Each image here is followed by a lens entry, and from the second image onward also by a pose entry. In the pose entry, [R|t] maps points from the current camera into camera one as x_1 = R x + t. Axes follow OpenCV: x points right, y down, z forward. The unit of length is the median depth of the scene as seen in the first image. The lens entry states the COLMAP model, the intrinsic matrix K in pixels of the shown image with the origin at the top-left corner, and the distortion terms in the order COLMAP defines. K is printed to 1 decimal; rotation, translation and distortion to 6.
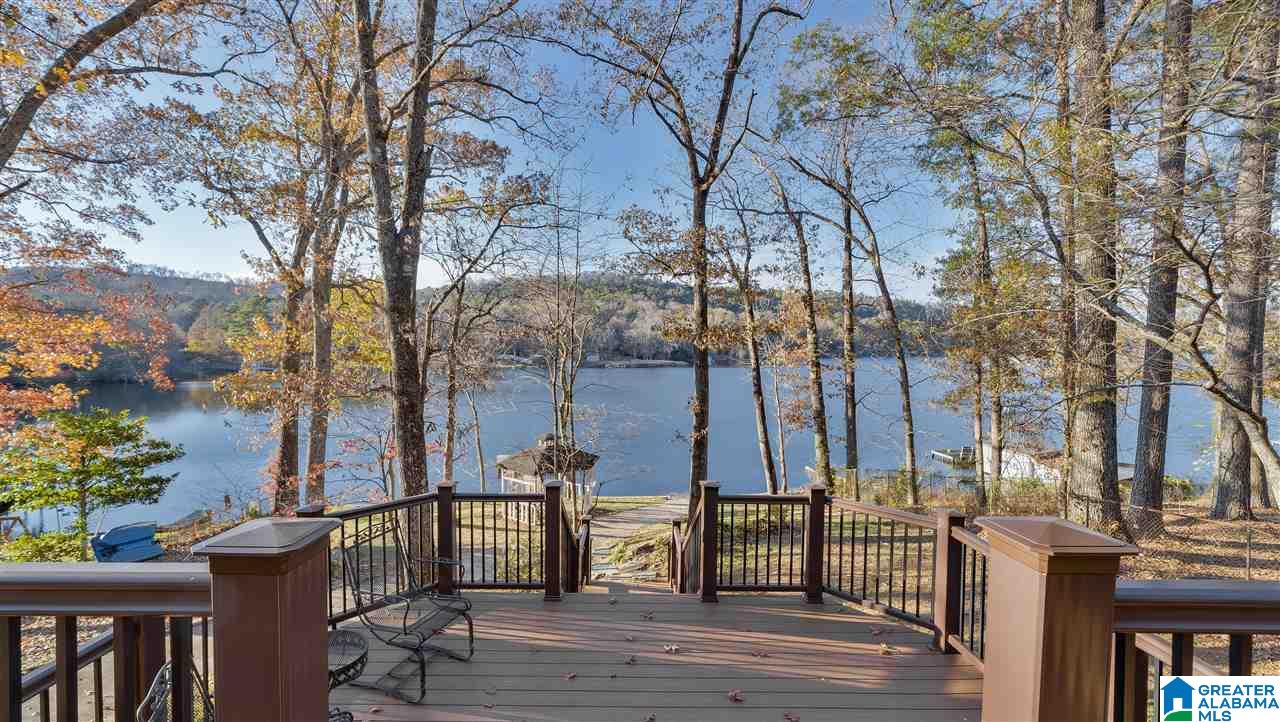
lens RADIAL K [[547.6, 0, 632.4], [0, 547.6, 352.7], [0, 0, 1]] dist [0.008444, 0.000046]
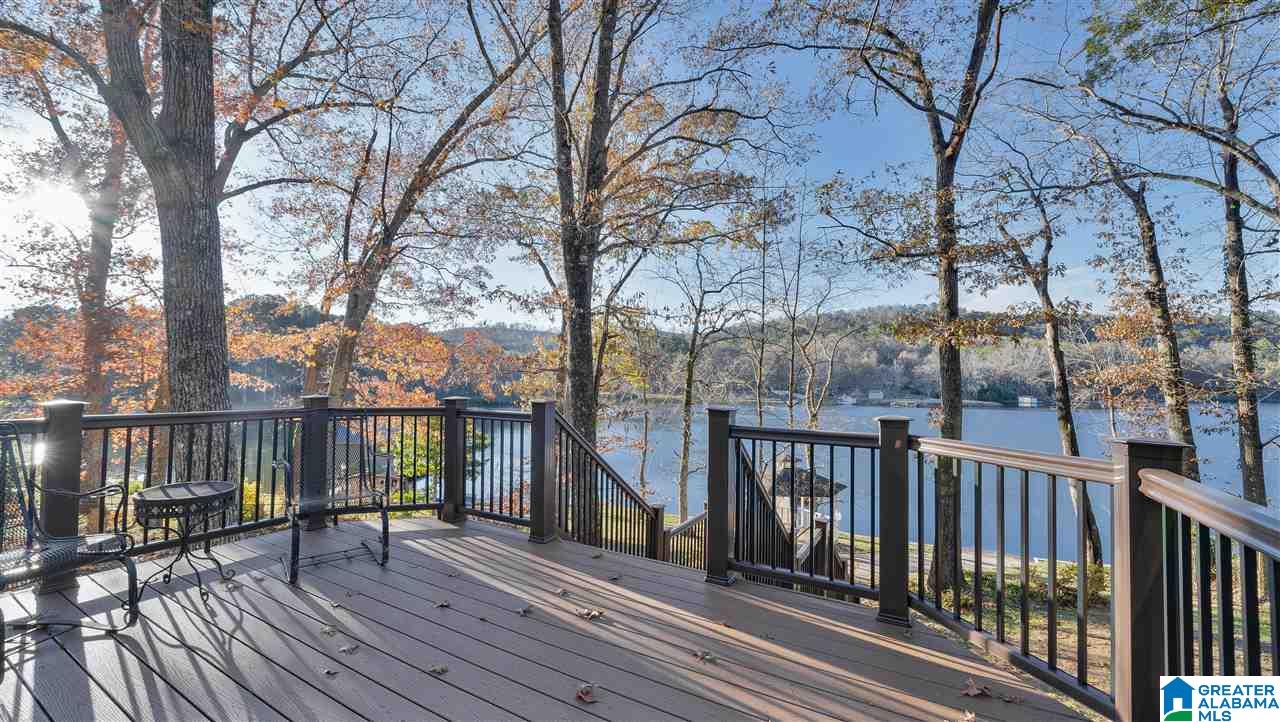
lens RADIAL K [[521.6, 0, 617.4], [0, 521.6, 357.5], [0, 0, 1]] dist [-0.009448, 0.000060]
pose [[0.856067, -0.017074, -0.516582, 0.067918], [-0.016556, 0.998036, -0.060423, 0.039836], [0.516599, 0.060279, 0.854103, 0.068051]]
